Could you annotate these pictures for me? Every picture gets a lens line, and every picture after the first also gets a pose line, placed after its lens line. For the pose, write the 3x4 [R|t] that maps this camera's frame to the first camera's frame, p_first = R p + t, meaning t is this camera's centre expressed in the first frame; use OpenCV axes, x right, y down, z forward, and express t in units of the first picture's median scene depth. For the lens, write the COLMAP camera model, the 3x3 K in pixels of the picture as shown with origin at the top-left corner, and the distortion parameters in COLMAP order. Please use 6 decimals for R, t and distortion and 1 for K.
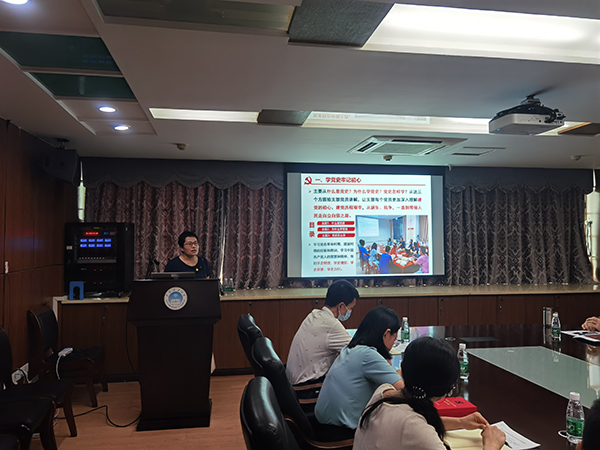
lens RADIAL K [[469.3, 0, 298.3], [0, 469.3, 223.5], [0, 0, 1]] dist [0.053245, -0.000364]
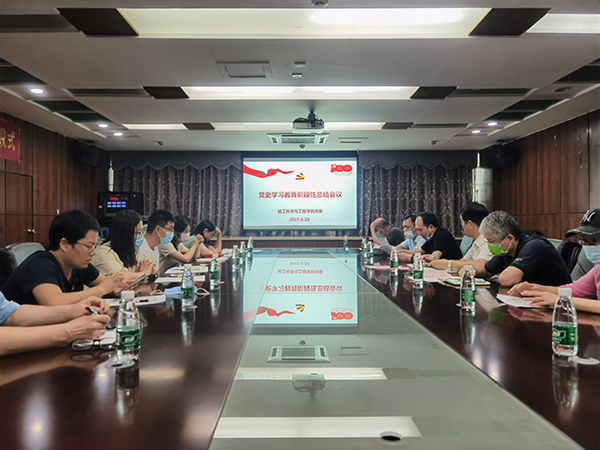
lens RADIAL K [[469.3, 0, 300.0], [0, 469.3, 225.3], [0, 0, 1]] dist [0.053245, -0.000364]
pose [[0.987857, -0.002107, -0.155349, 0.388256], [0.007016, 0.999493, 0.031055, 0.058698], [0.155204, -0.031768, 0.987371, -0.438456]]
